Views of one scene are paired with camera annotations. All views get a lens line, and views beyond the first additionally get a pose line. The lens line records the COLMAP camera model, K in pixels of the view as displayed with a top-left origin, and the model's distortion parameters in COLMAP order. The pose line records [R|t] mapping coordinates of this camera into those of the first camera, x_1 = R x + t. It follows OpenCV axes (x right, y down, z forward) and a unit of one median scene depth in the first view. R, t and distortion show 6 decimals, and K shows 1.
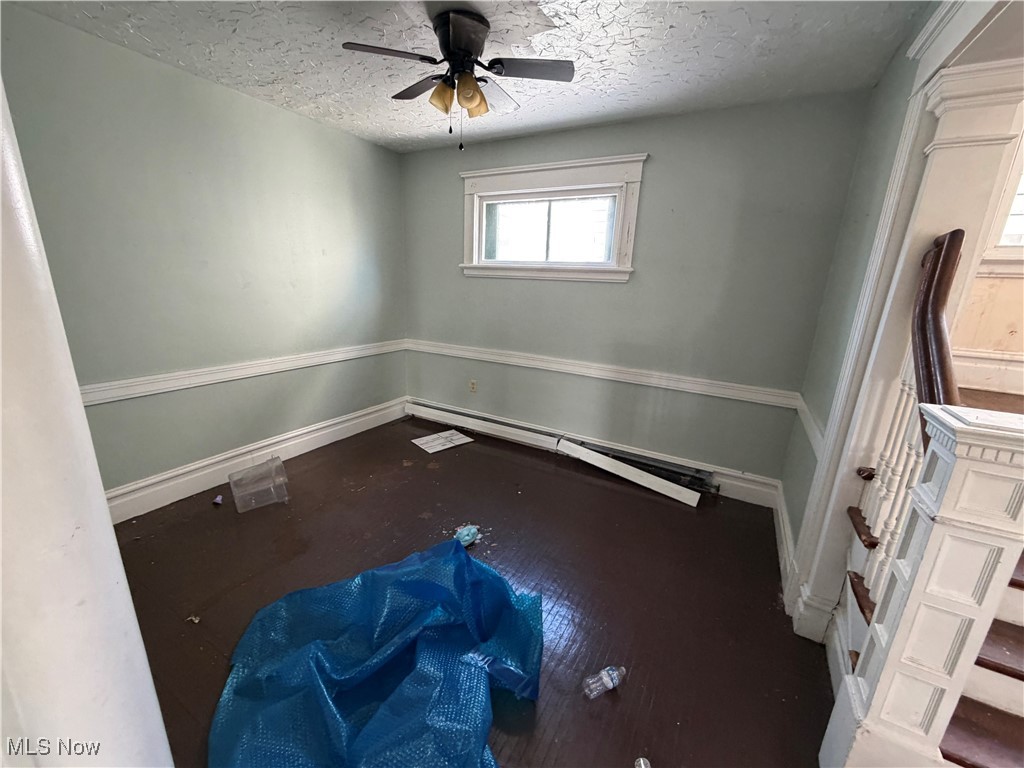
lens RADIAL K [[406.4, 0, 513.0], [0, 406.4, 388.3], [0, 0, 1]] dist [-0.002936, 0.000565]
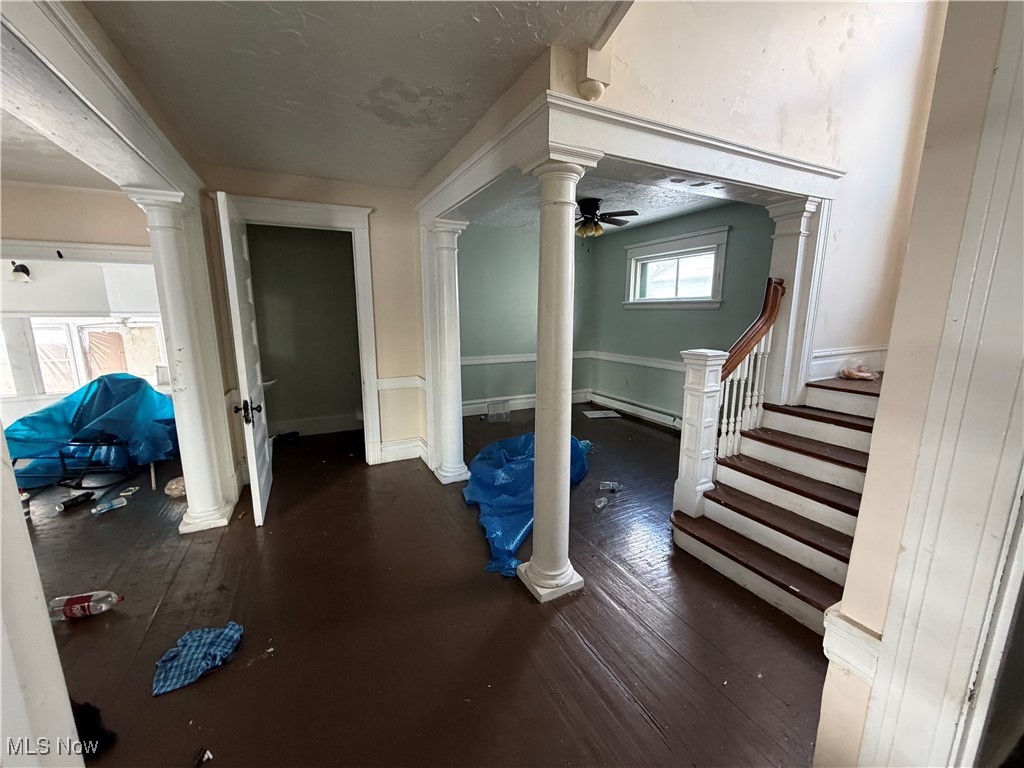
lens RADIAL K [[406.4, 0, 509.1], [0, 406.4, 385.3], [0, 0, 1]] dist [-0.002936, 0.000565]
pose [[0.824723, 0.061541, -0.562179, 0.422116], [-0.113566, 0.991834, -0.058028, 0.157614], [0.554018, 0.111701, 0.824977, -0.510833]]
